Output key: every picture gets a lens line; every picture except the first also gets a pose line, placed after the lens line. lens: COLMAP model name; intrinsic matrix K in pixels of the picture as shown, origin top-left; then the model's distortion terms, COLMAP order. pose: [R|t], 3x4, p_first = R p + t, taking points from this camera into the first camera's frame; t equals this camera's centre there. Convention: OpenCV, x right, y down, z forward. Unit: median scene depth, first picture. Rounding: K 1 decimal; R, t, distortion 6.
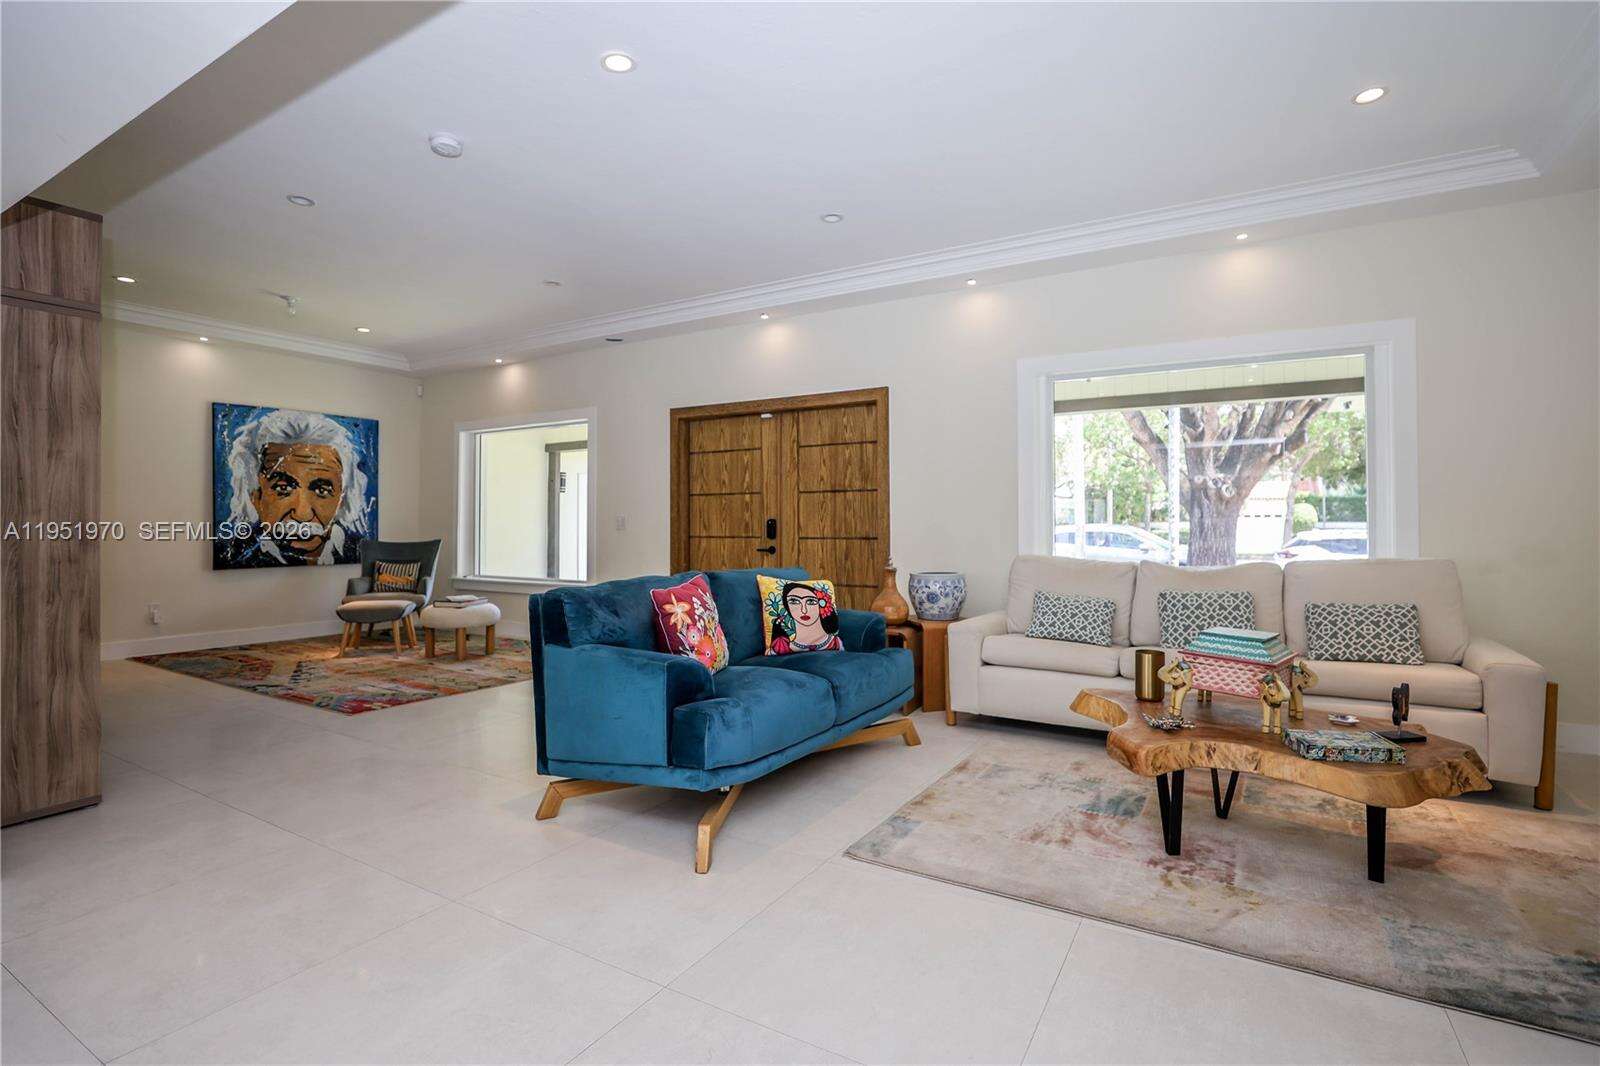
lens RADIAL K [[755.7, 0, 794.8], [0, 755.7, 515.0], [0, 0, 1]] dist [-0.039805, 0.011592]
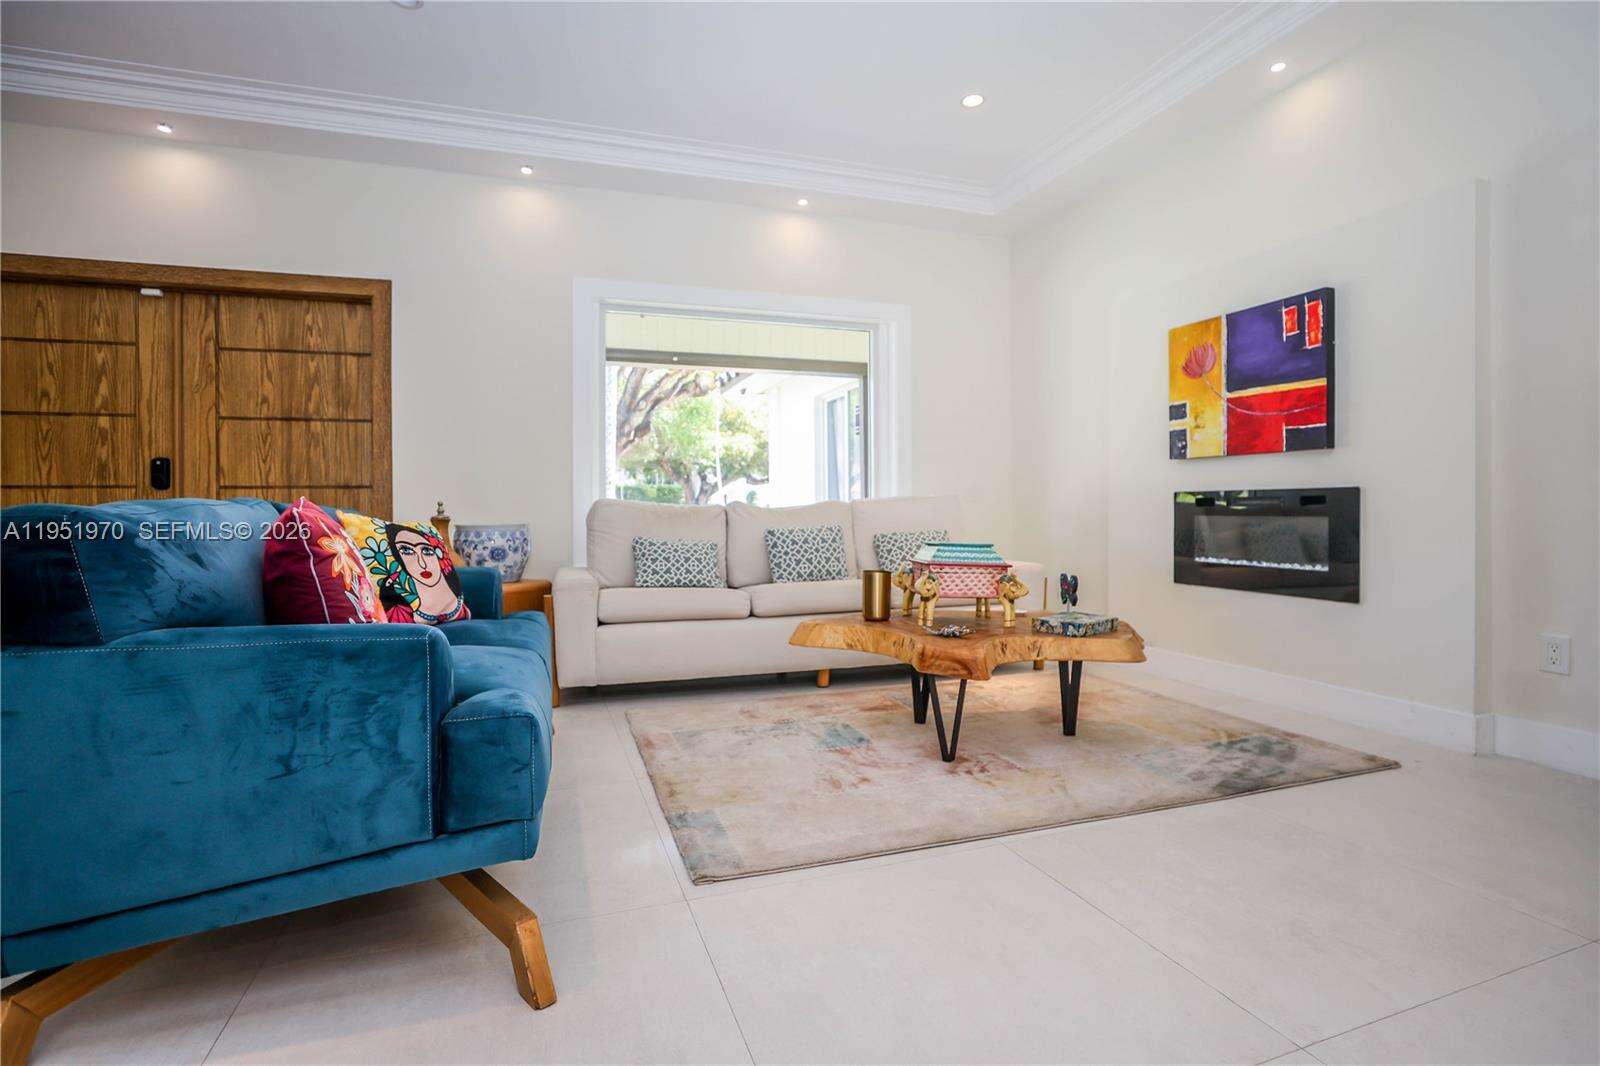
lens RADIAL K [[755.7, 0, 793.8], [0, 755.7, 512.4], [0, 0, 1]] dist [-0.039805, 0.011592]
pose [[0.648232, -0.003425, 0.761435, -0.159669], [-0.004949, 0.999950, 0.008711, 0.043938], [-0.761427, -0.009415, 0.648182, 0.198667]]
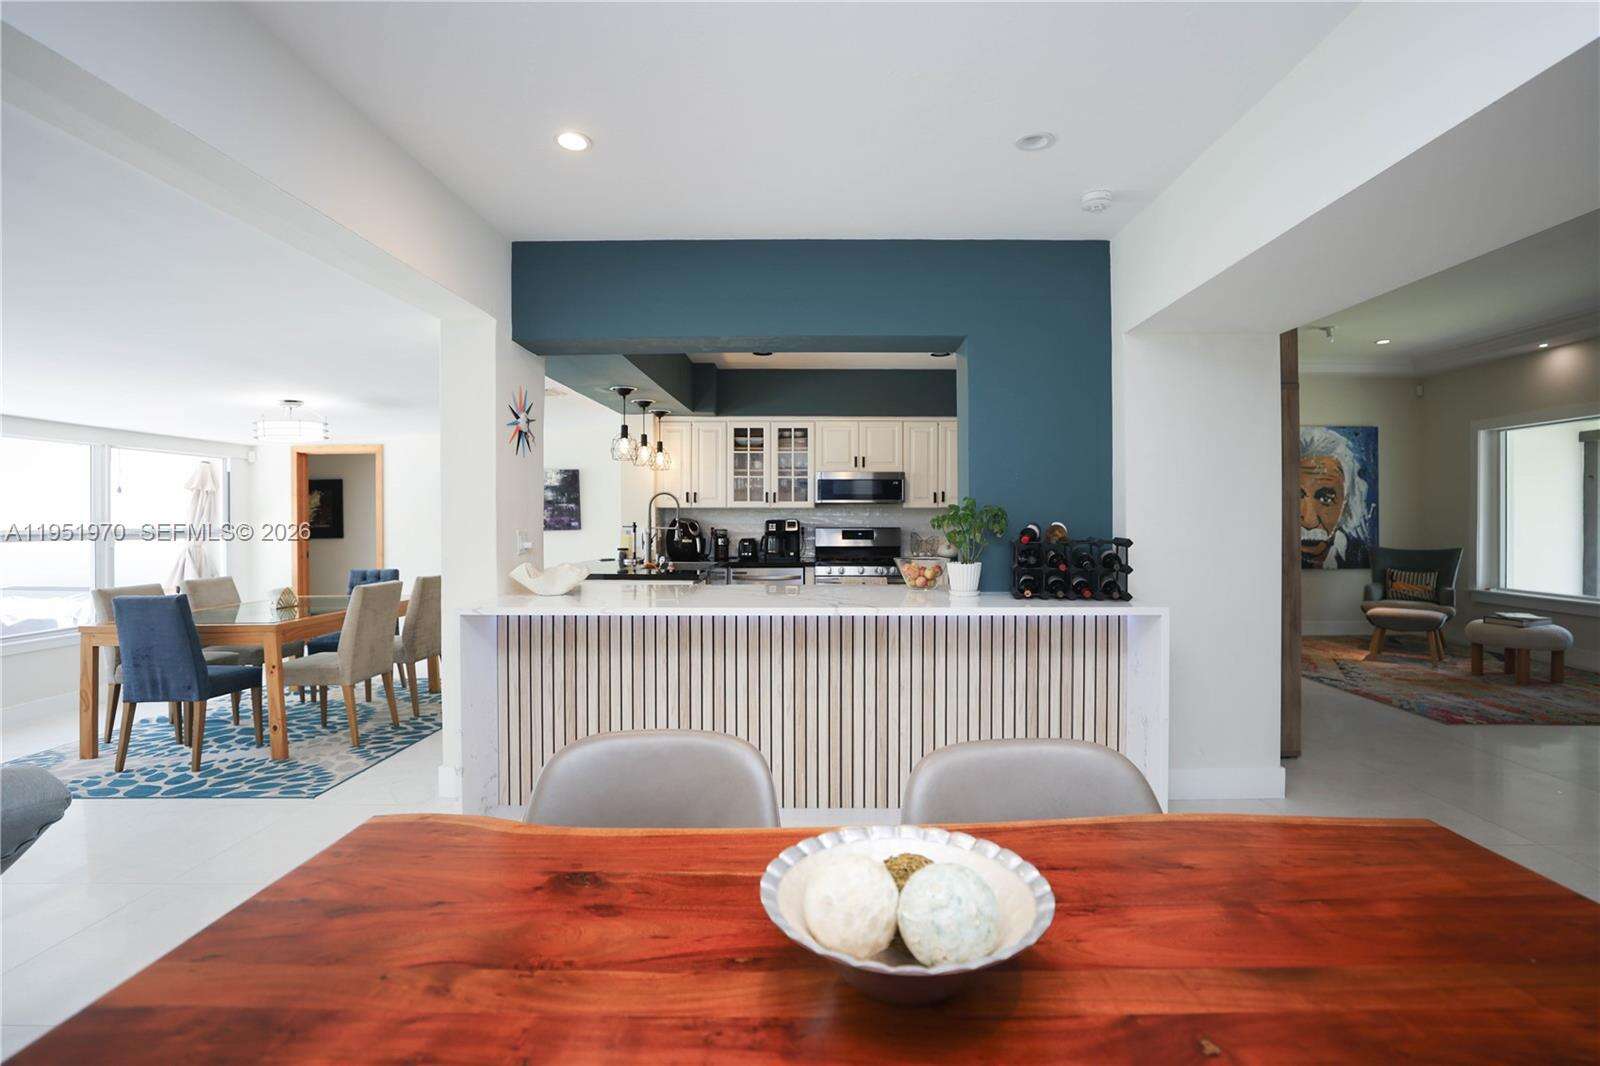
lens RADIAL K [[755.7, 0, 814.5], [0, 755.7, 516.2], [0, 0, 1]] dist [-0.039805, 0.011592]
pose [[0.515560, -0.002128, -0.856851, -0.125373], [0.012760, 0.999905, 0.005195, -0.027973], [0.856759, -0.013611, 0.515538, -0.212523]]
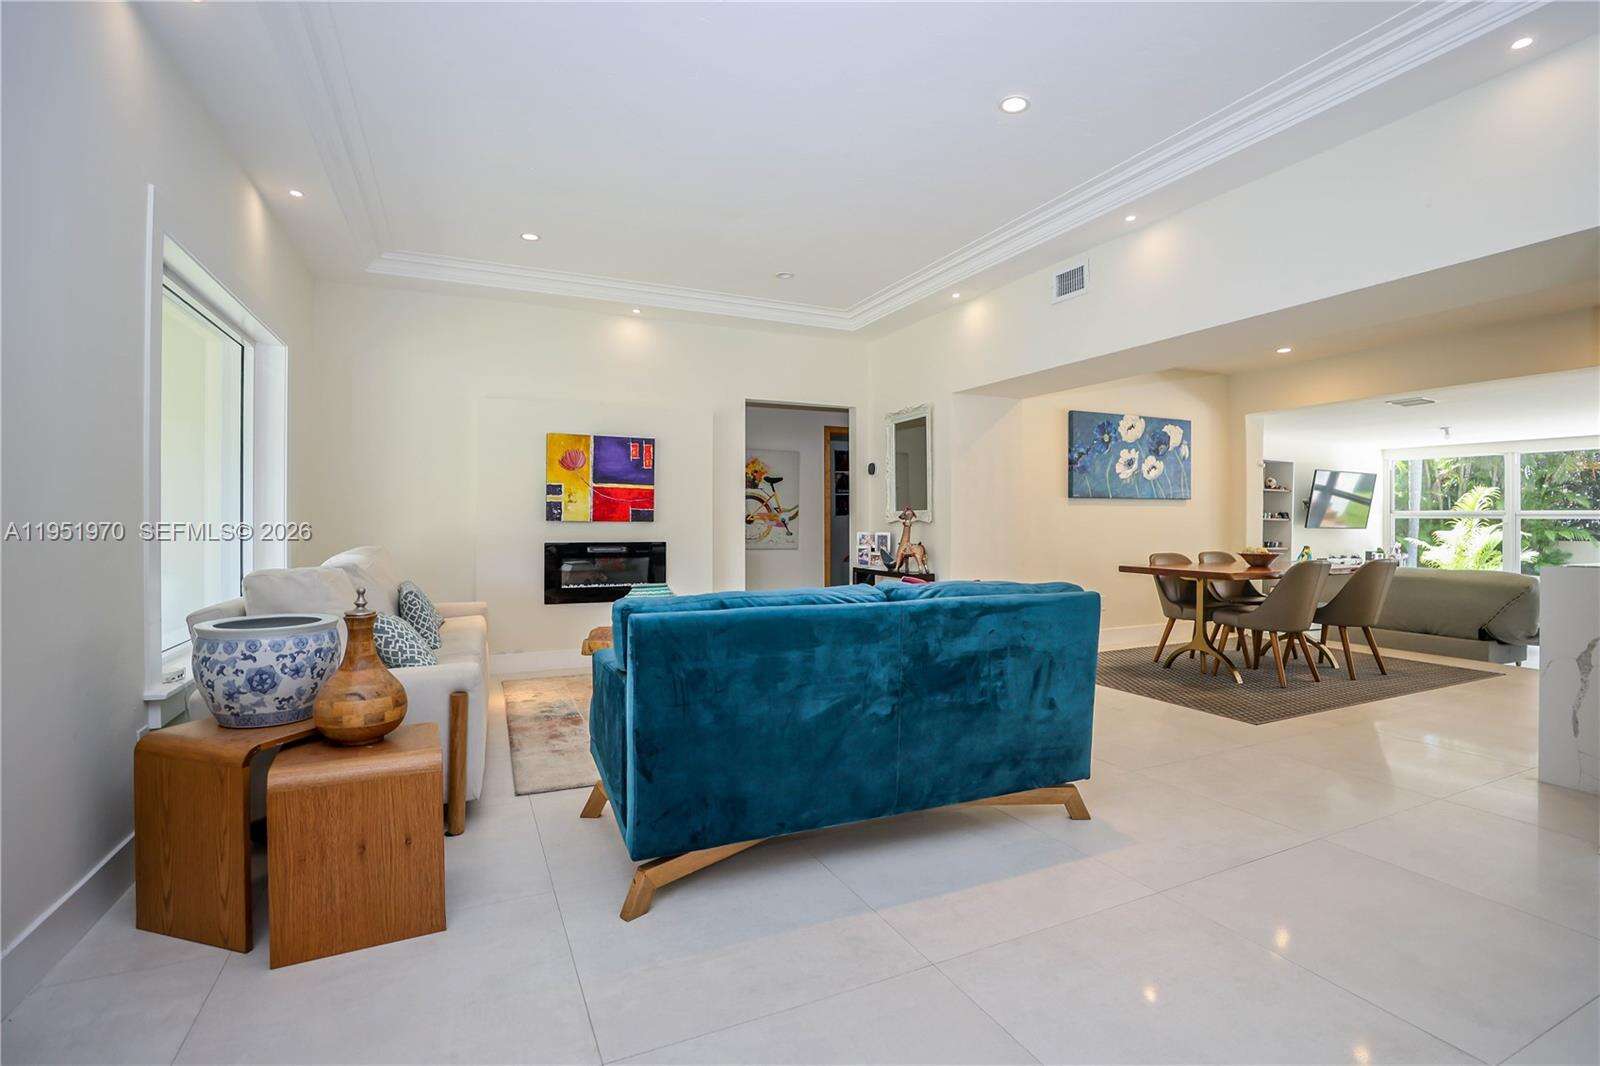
lens RADIAL K [[755.7, 0, 832.1], [0, 755.7, 511.7], [0, 0, 1]] dist [-0.039805, 0.011592]
pose [[-0.842817, 0.002815, 0.538194, -0.282461], [-0.009507, 0.999752, -0.020118, 0.010749], [-0.538117, -0.022072, -0.842581, 0.919680]]
